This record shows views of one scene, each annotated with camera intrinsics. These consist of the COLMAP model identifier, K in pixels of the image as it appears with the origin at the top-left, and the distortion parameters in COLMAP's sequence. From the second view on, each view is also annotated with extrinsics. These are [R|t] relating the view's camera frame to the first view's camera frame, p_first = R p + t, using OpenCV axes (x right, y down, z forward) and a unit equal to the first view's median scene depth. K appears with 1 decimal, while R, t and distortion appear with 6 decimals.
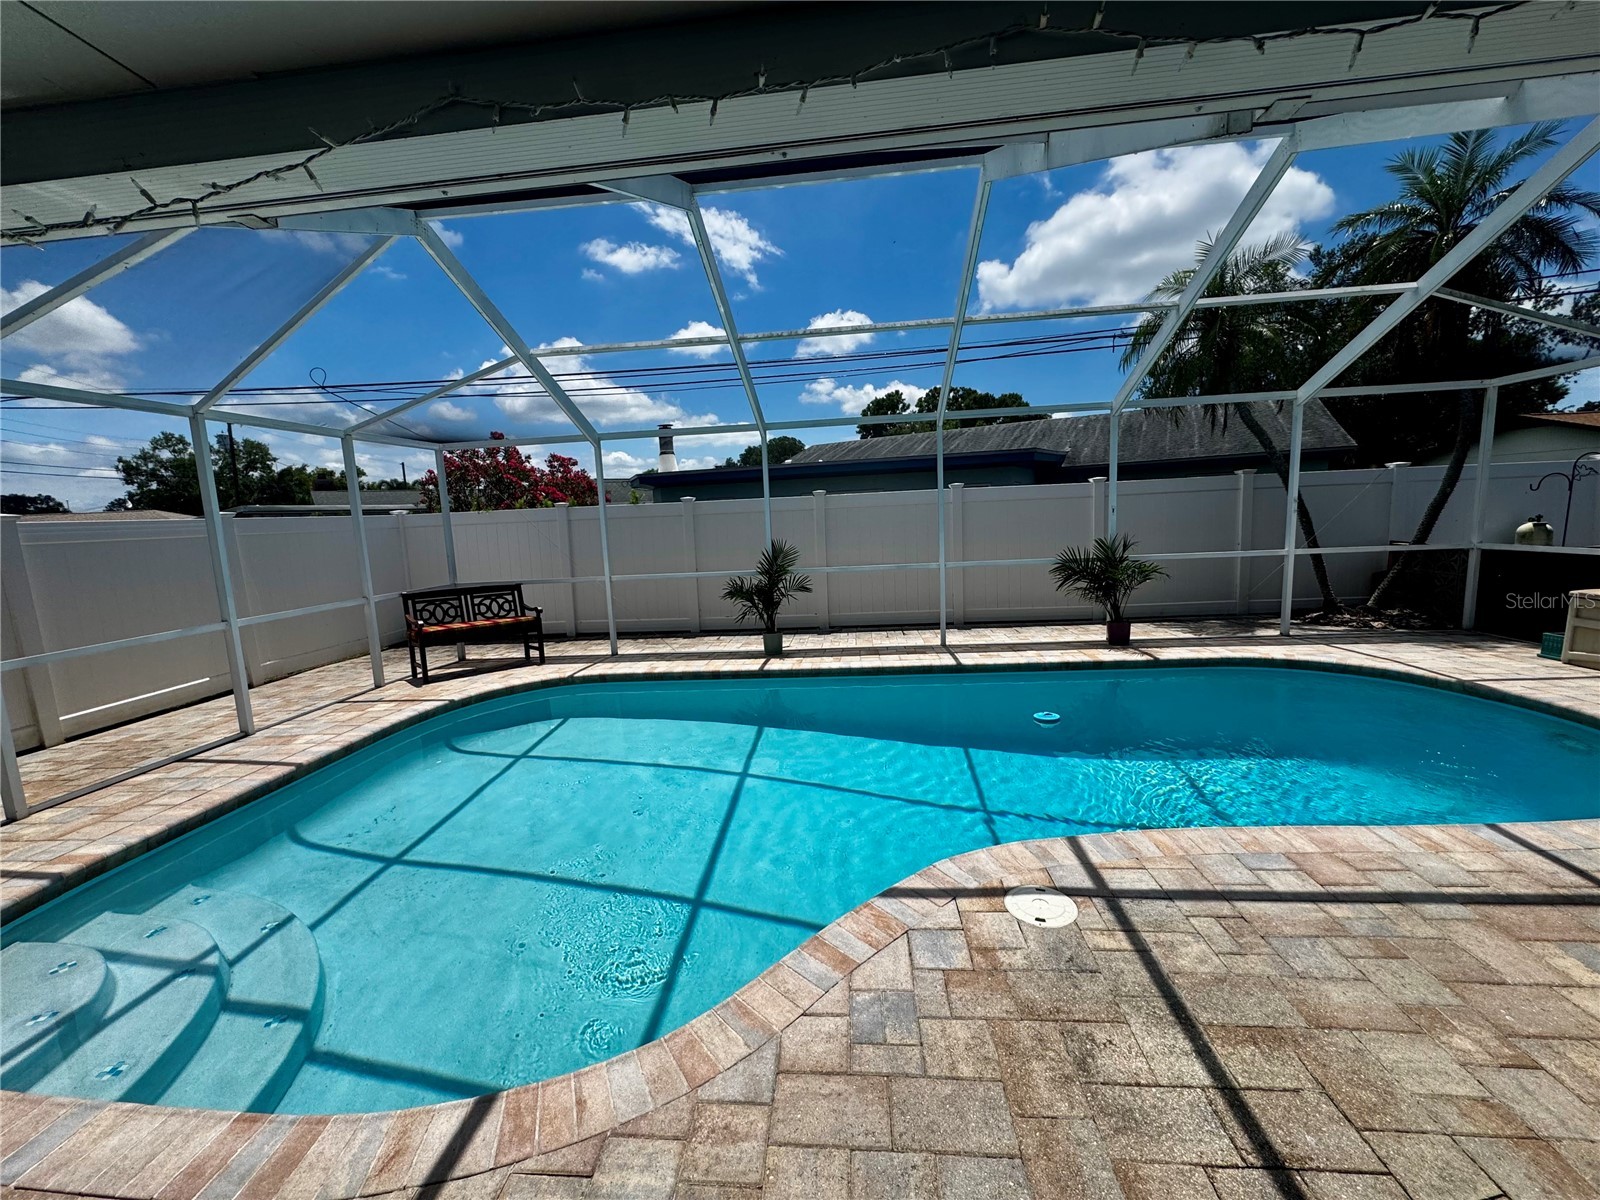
lens RADIAL K [[633.9, 0, 799.6], [0, 633.9, 599.2], [0, 0, 1]] dist [-0.000446, -0.001016]
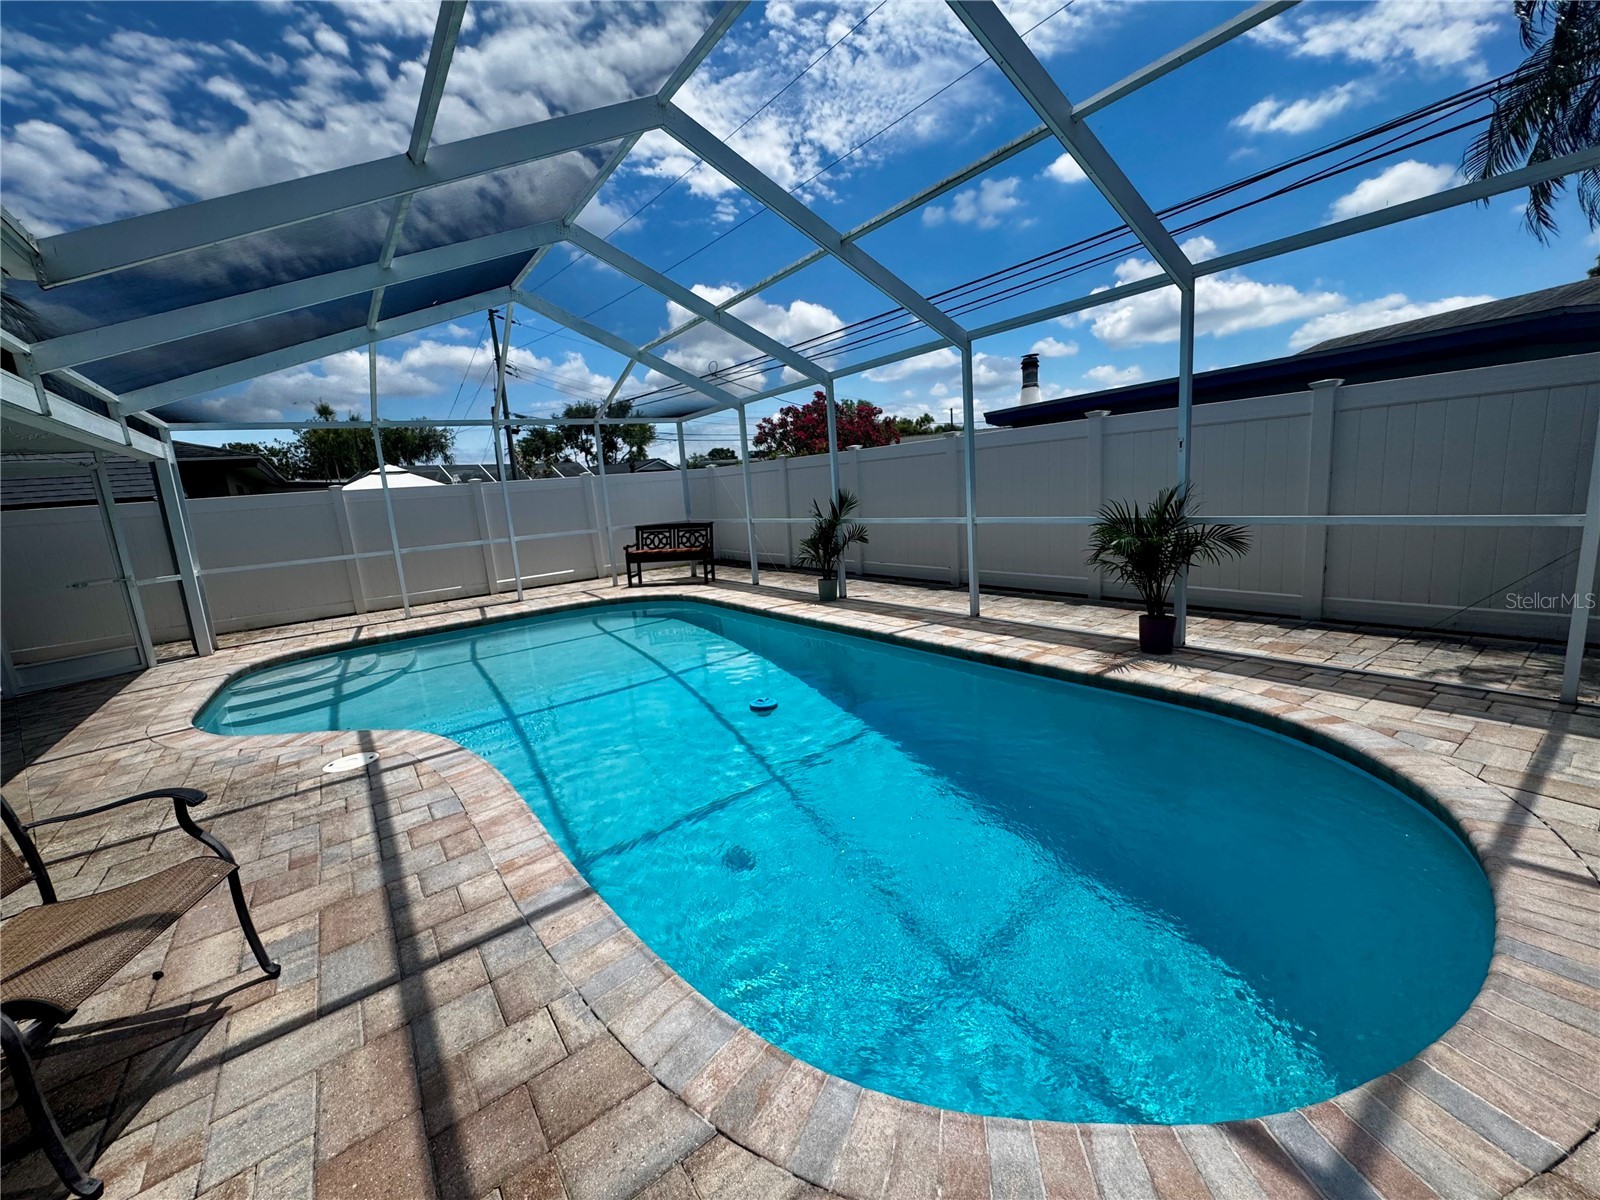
lens RADIAL K [[633.9, 0, 804.5], [0, 633.9, 599.6], [0, 0, 1]] dist [-0.000446, -0.001016]
pose [[0.667198, 0.128372, -0.733735, 1.851169], [-0.051712, 0.990644, 0.126298, -0.113878], [0.743083, -0.046323, 0.667594, 0.716010]]
